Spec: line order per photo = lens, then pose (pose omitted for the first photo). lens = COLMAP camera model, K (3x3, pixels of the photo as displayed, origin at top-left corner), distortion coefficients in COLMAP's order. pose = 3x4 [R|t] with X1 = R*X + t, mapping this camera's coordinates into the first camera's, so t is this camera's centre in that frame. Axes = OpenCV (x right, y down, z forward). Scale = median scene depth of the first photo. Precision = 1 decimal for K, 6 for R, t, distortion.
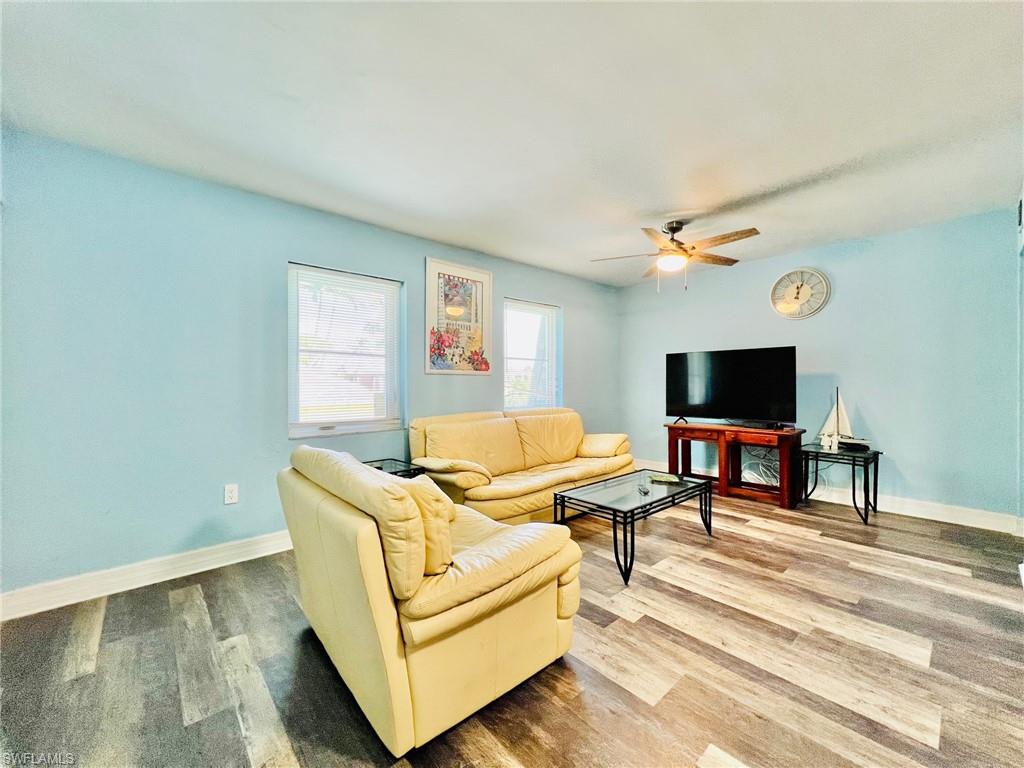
lens RADIAL K [[410.9, 0, 512.4], [0, 410.9, 382.7], [0, 0, 1]] dist [-0.000975, 0.000707]
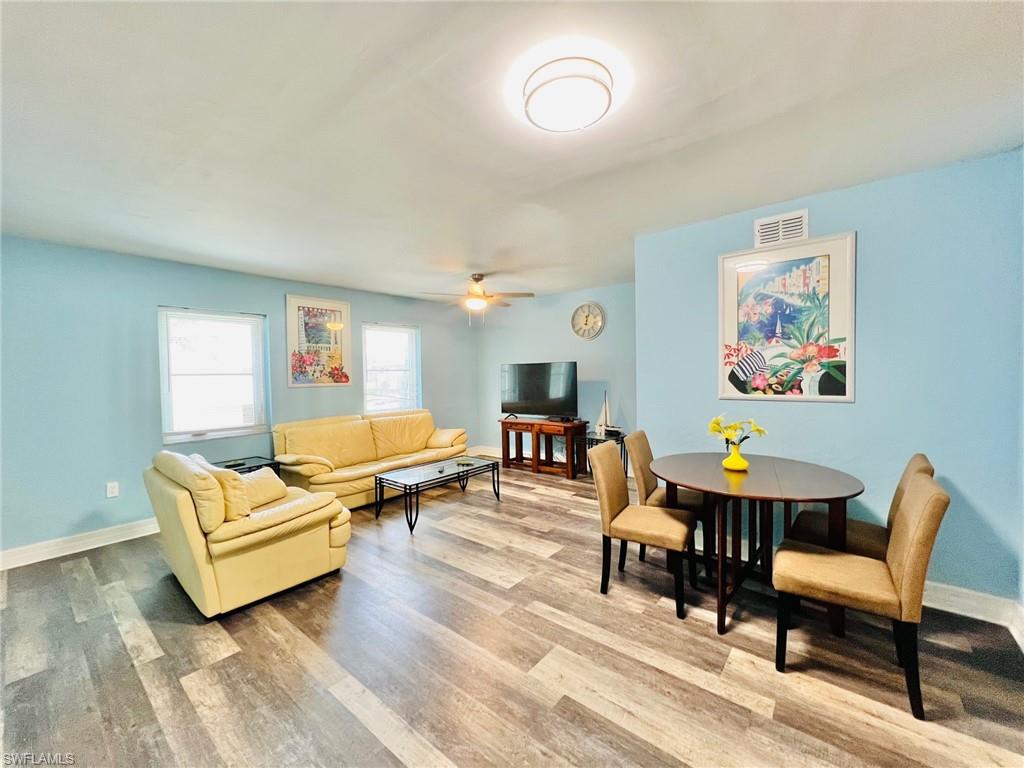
lens RADIAL K [[410.9, 0, 511.3], [0, 410.9, 383.1], [0, 0, 1]] dist [-0.000975, 0.000707]
pose [[0.988452, -0.019596, 0.150260, 0.317657], [0.015940, 0.999548, 0.025500, -0.066907], [-0.150692, -0.022810, 0.988318, -0.396114]]
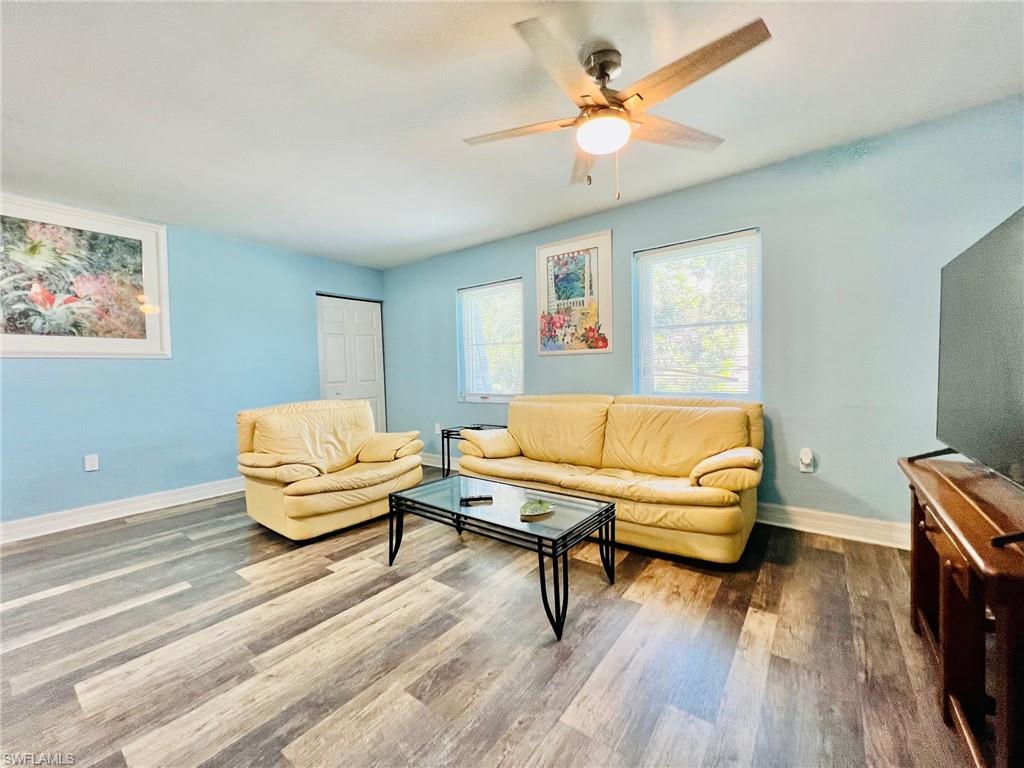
lens RADIAL K [[410.9, 0, 506.5], [0, 410.9, 381.7], [0, 0, 1]] dist [-0.000975, 0.000707]
pose [[0.187601, 0.026001, -0.981901, 0.982604], [0.024370, 0.999219, 0.031116, 0.012927], [0.981943, -0.029767, 0.186821, 0.828238]]
